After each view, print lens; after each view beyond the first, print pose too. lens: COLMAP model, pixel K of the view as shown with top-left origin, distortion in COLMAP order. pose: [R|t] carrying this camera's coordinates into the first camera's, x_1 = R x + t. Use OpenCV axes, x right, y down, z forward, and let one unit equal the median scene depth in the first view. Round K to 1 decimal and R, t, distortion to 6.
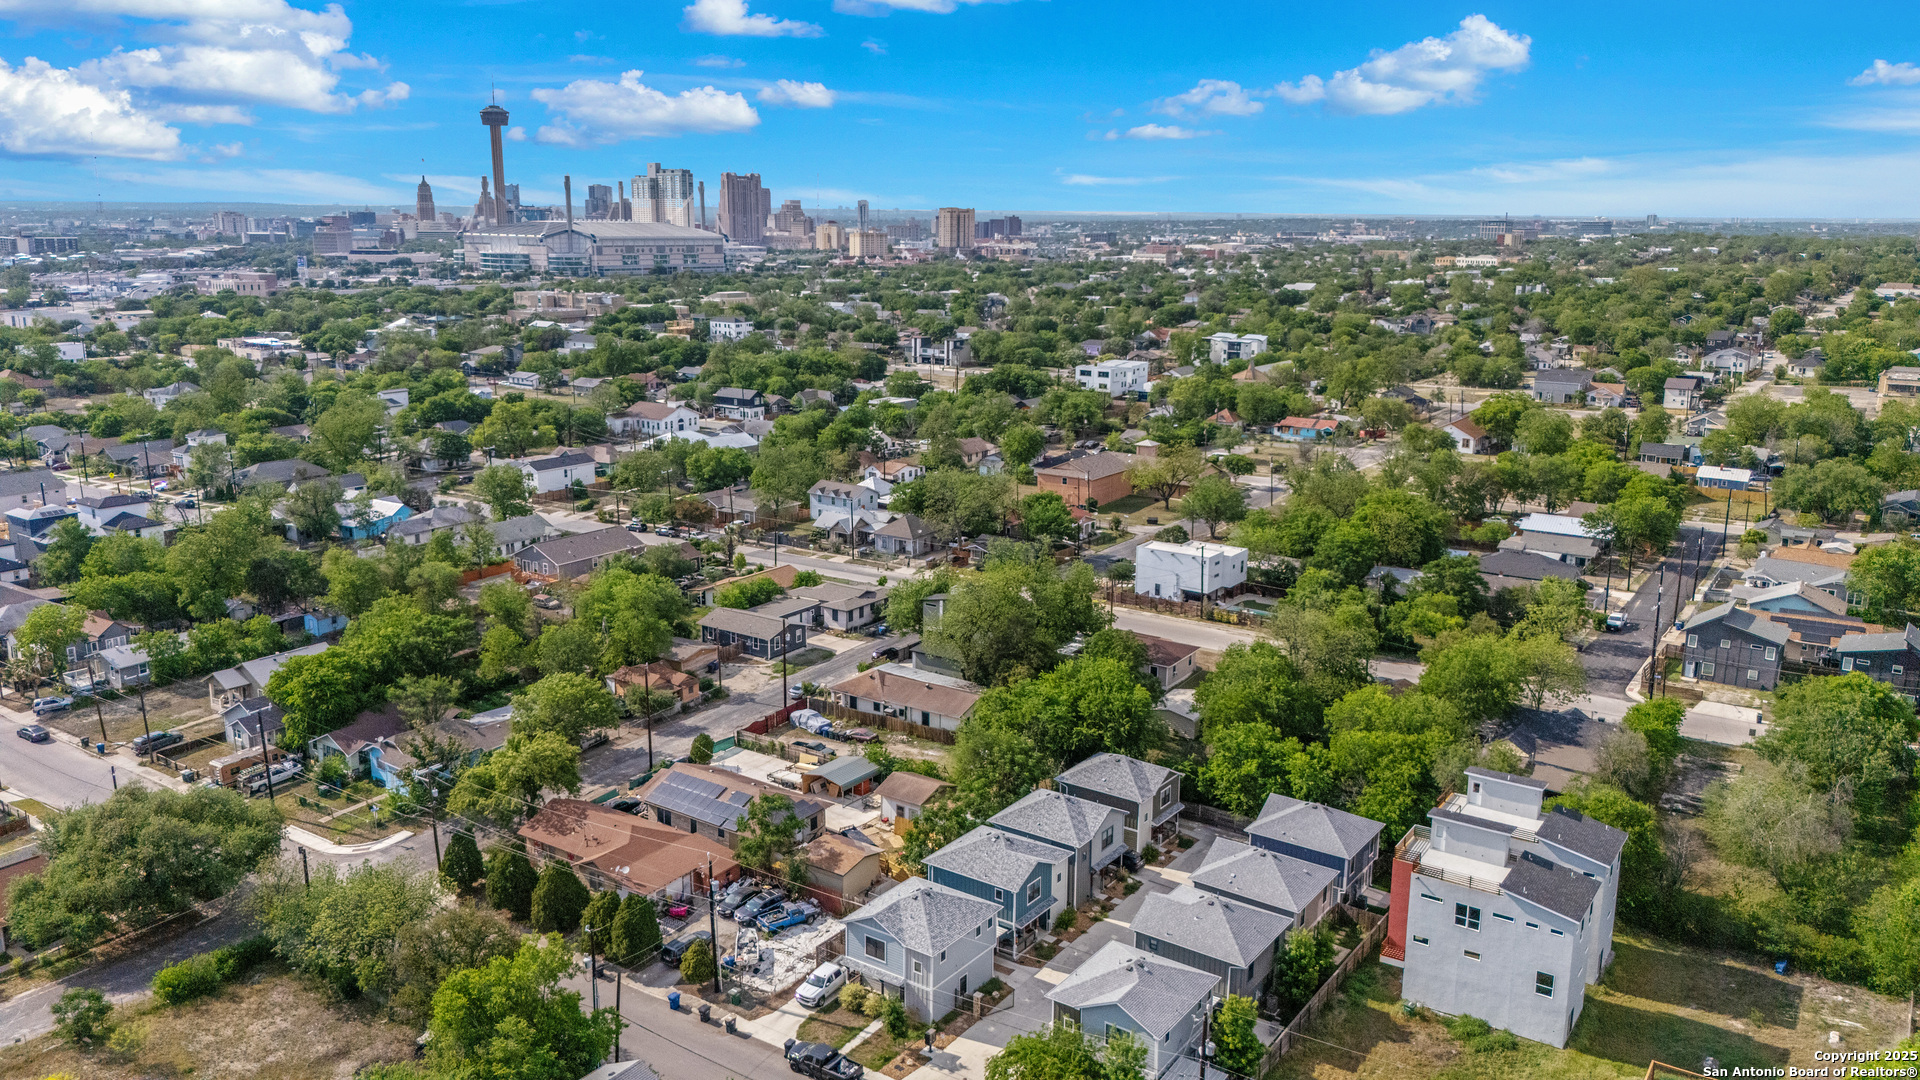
lens RADIAL K [[1400.5, 0, 971.2], [0, 1400.5, 540.8], [0, 0, 1]] dist [0.089969, -0.116092]
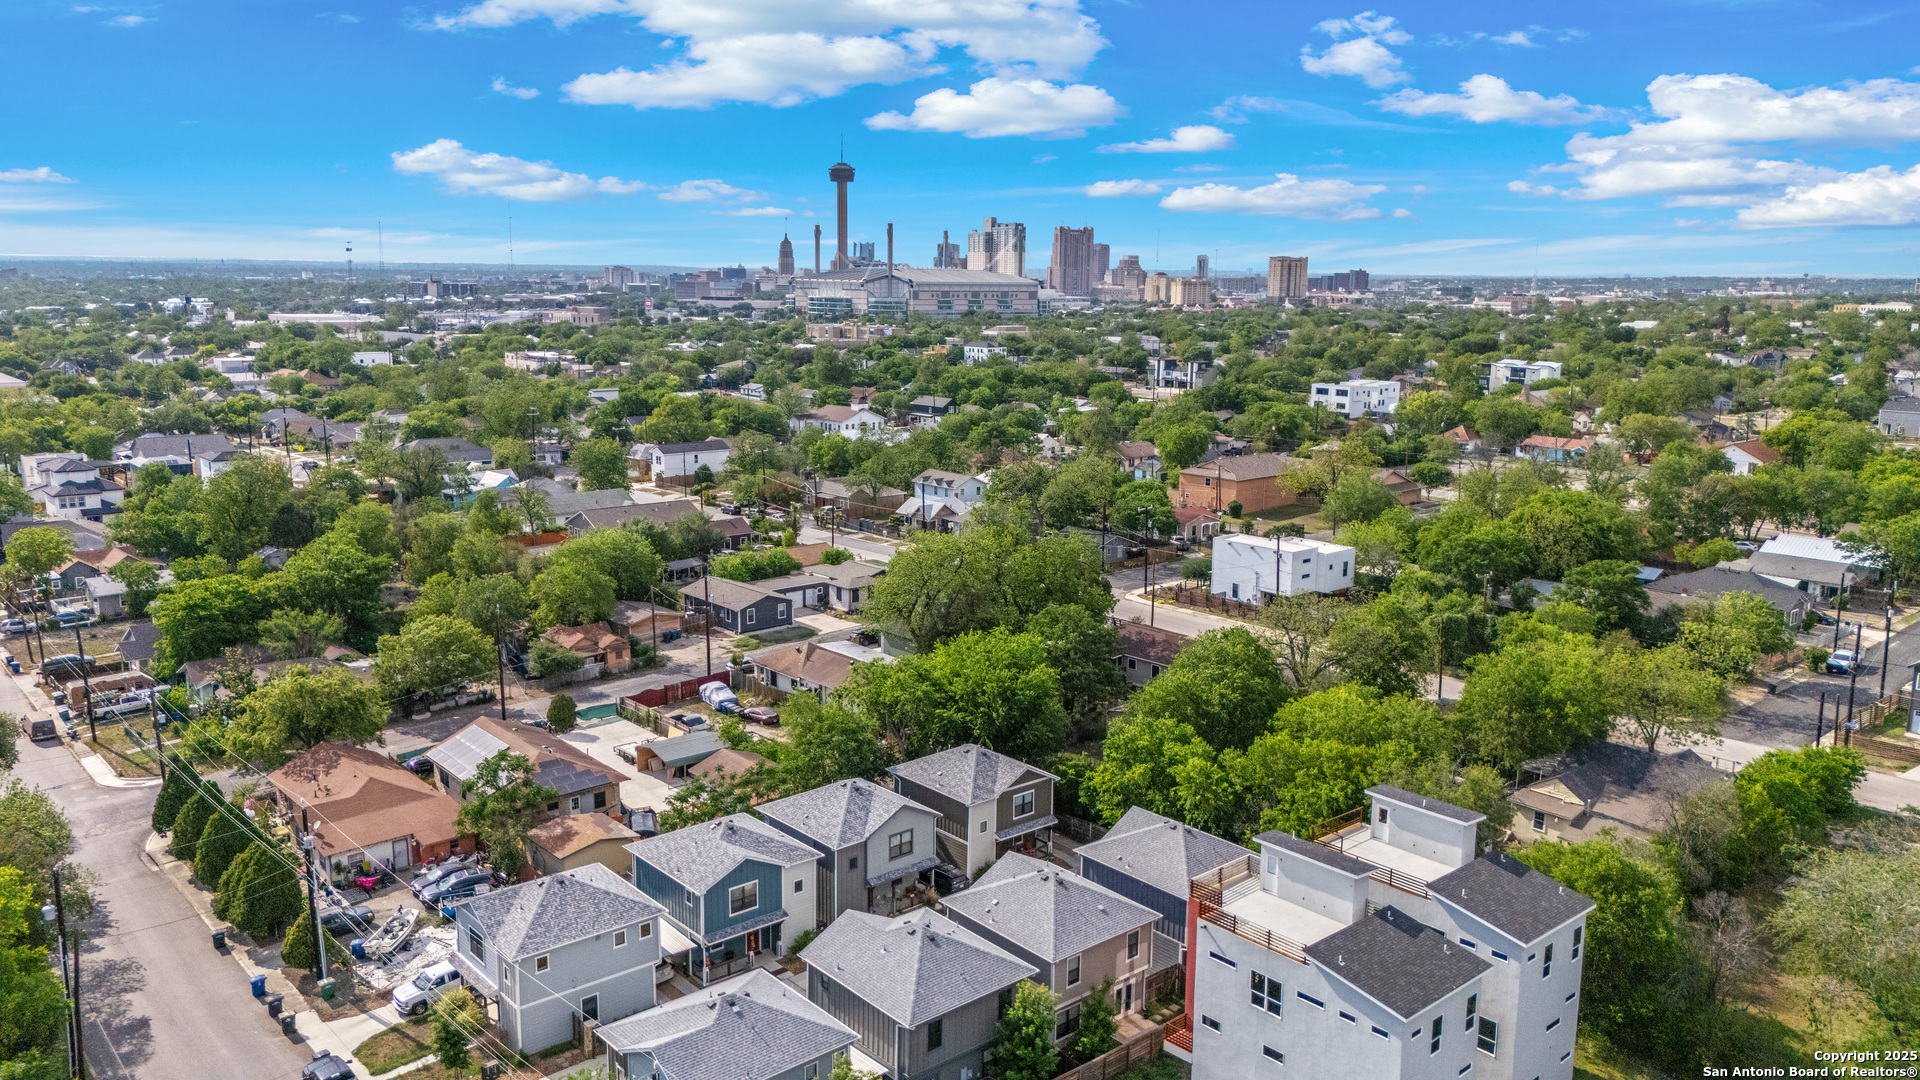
lens RADIAL K [[1400.5, 0, 971.2], [0, 1400.5, 540.8], [0, 0, 1]] dist [0.089969, -0.116092]
pose [[0.969840, 0.047245, -0.239119, 0.188249], [-0.057352, 0.997723, -0.035485, 0.046133], [0.236898, 0.048129, 0.970342, 0.171121]]
